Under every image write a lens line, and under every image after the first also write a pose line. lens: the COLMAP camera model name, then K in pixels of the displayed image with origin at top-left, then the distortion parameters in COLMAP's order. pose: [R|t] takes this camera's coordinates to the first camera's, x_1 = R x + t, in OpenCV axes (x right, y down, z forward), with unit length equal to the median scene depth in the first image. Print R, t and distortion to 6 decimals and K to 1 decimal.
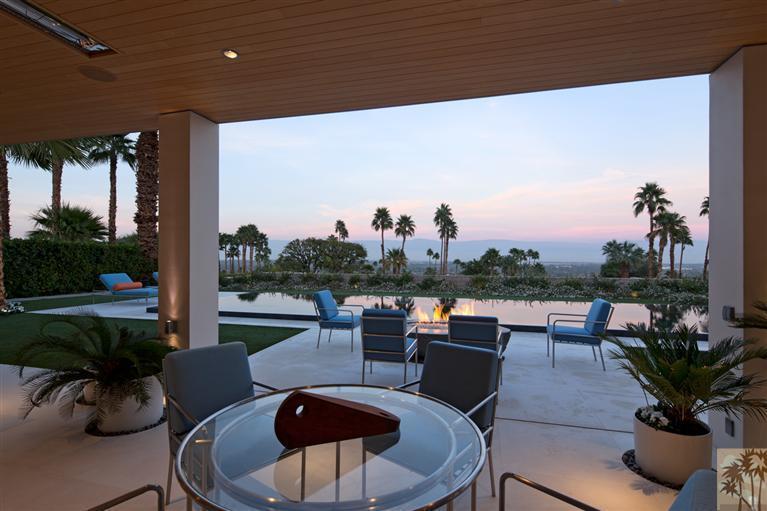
lens RADIAL K [[367.7, 0, 393.6], [0, 367.7, 275.0], [0, 0, 1]] dist [0.002937, -0.002485]
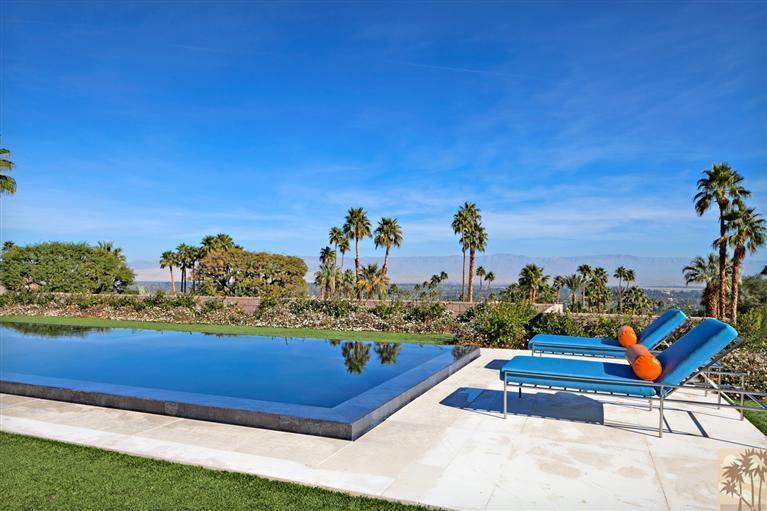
lens RADIAL K [[508.8, 0, 373.8], [0, 508.8, 281.6], [0, 0, 1]] dist [-0.006599, -0.001434]
pose [[0.993732, 0.002075, -0.111768, 0.114669], [-0.006737, 0.999122, -0.041348, 0.002211], [0.111584, 0.041842, 0.992874, 0.019593]]
